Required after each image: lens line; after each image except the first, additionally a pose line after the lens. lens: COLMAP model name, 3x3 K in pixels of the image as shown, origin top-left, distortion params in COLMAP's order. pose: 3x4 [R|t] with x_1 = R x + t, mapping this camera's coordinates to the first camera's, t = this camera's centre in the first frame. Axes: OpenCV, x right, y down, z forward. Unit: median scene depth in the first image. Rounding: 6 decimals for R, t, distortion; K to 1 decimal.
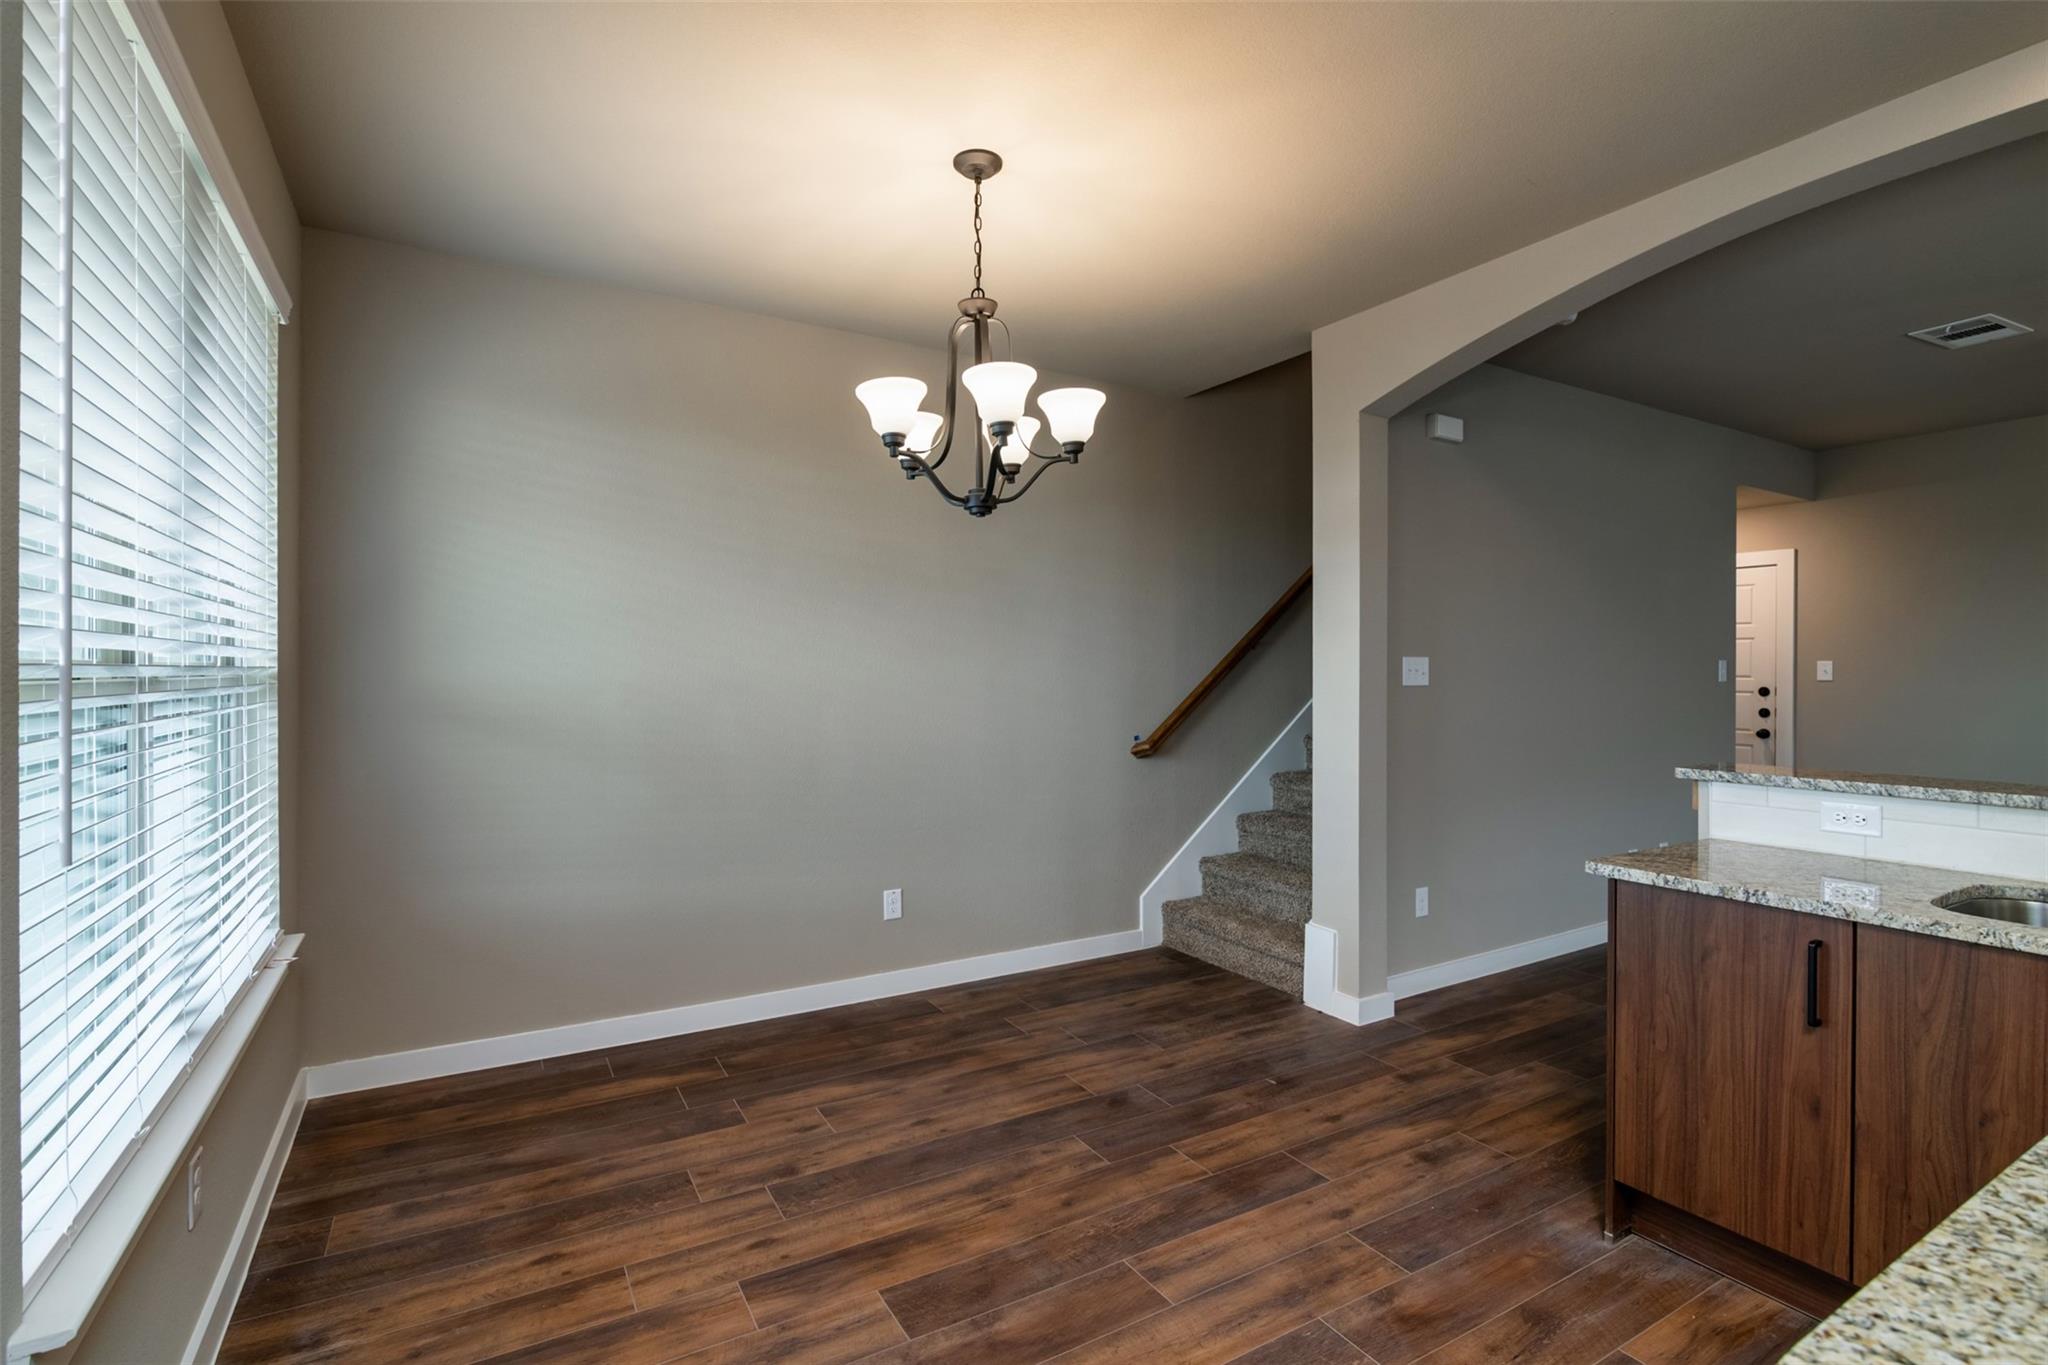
lens RADIAL K [[965.0, 0, 1026.1], [0, 965.0, 673.7], [0, 0, 1]] dist [-0.056490, 0.000034]
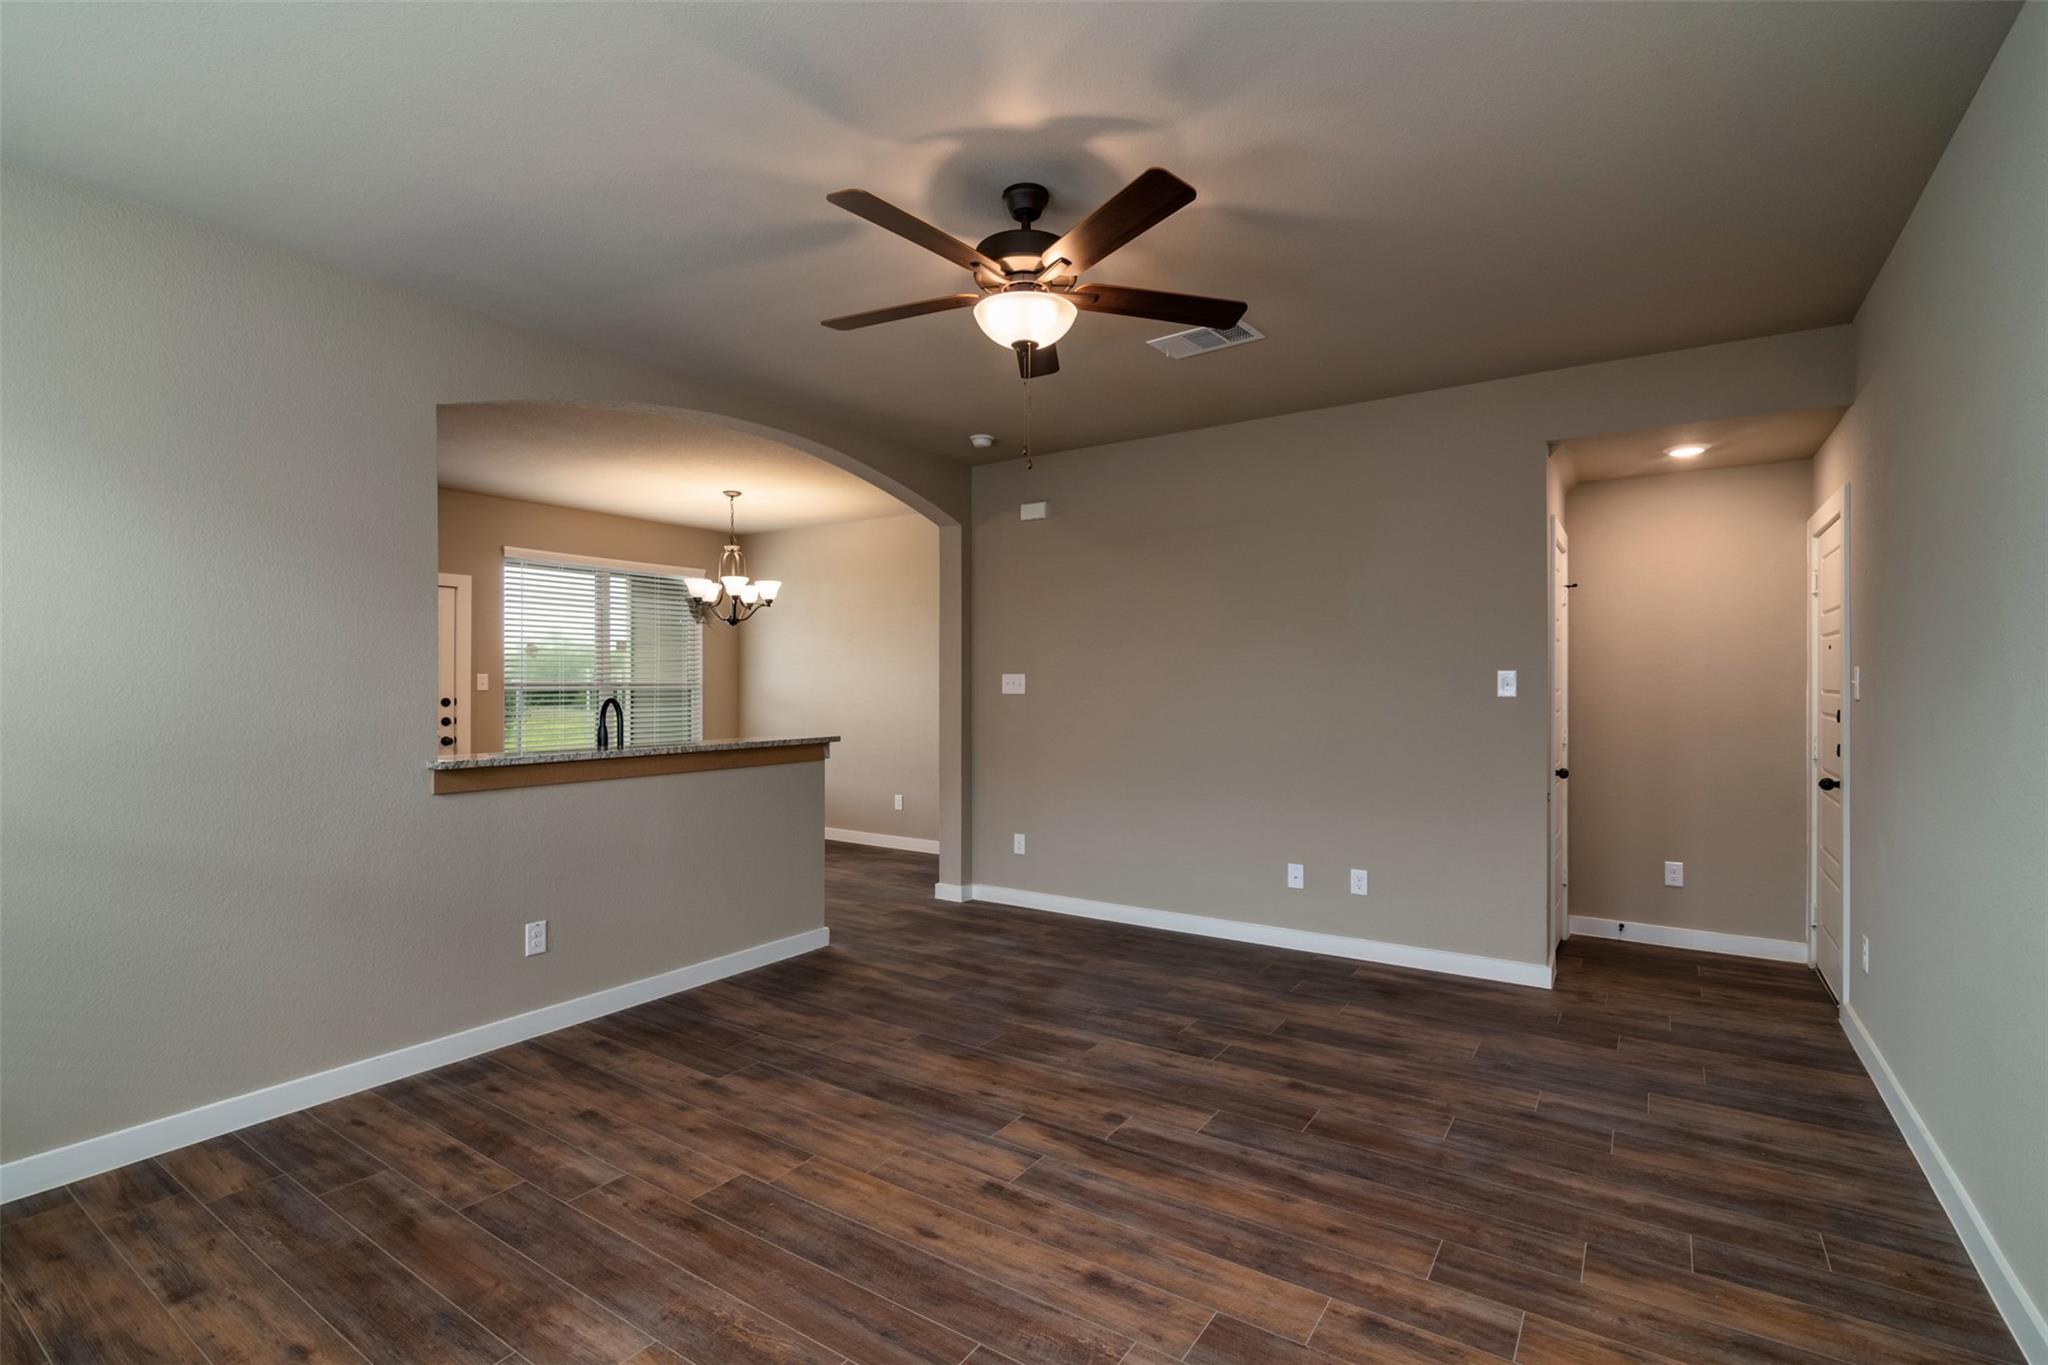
lens RADIAL K [[920.5, 0, 1024.0], [0, 920.5, 682.5], [0, 0, 1]] dist [0.001249, 0.000131]
pose [[0.433575, 0.005795, -0.901099, 1.937021], [-0.002494, 0.999983, 0.005231, -0.013955], [0.901114, -0.000020, 0.433582, 0.447574]]
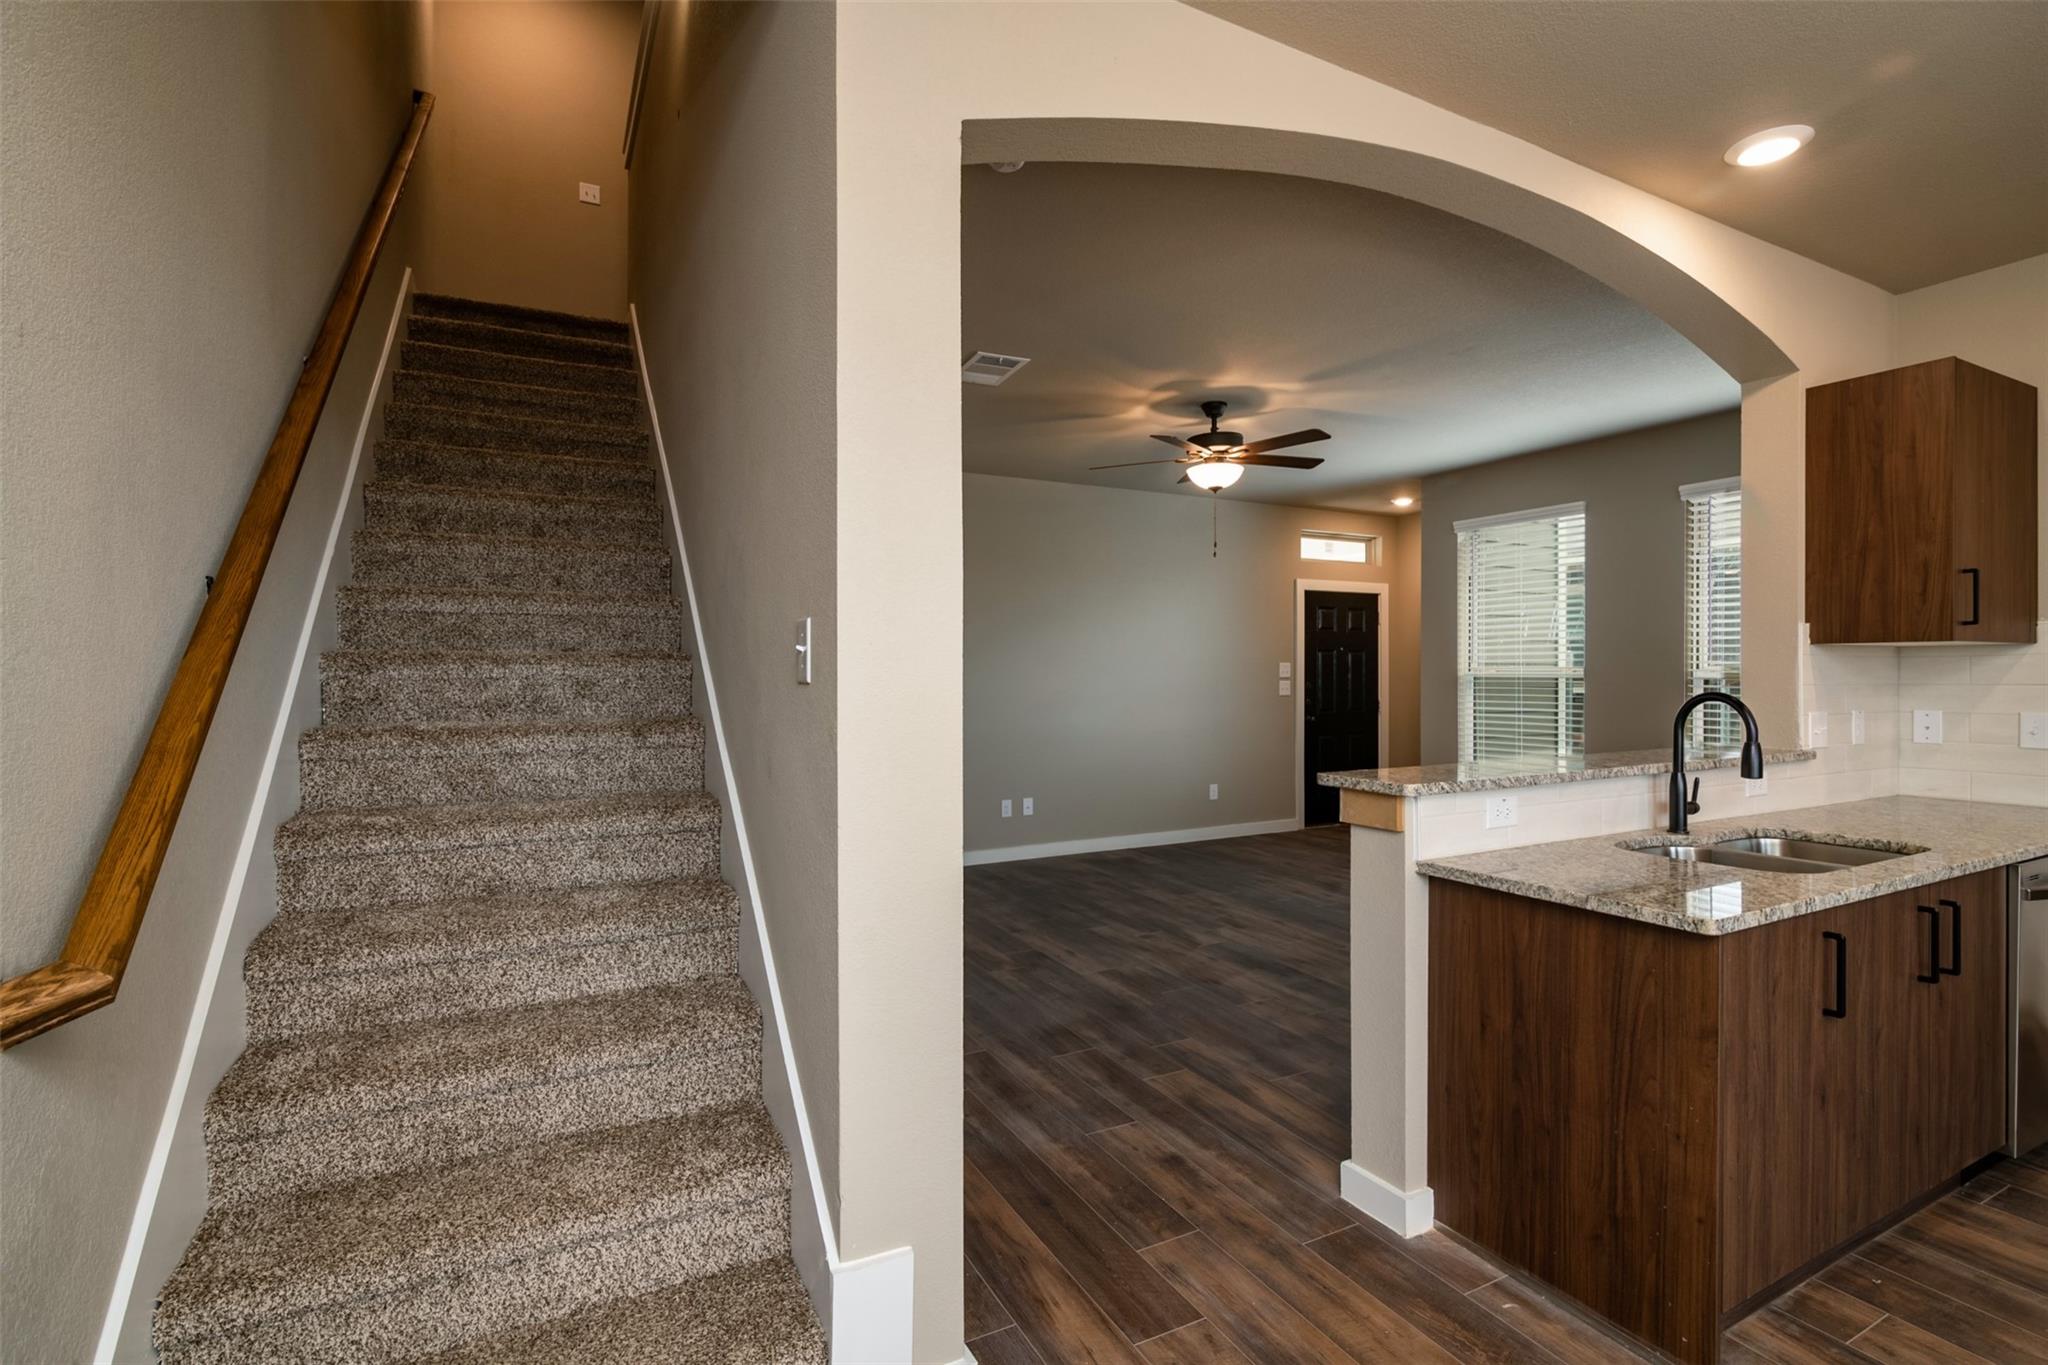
lens RADIAL K [[920.5, 0, 1024.0], [0, 920.5, 682.5], [0, 0, 1]] dist [0.001249, 0.000131]
pose [[0.060143, -0.003563, 0.998183, -0.111449], [0.005461, 0.999980, 0.003240, 0.003163], [-0.998175, 0.005256, 0.060161, 0.970685]]
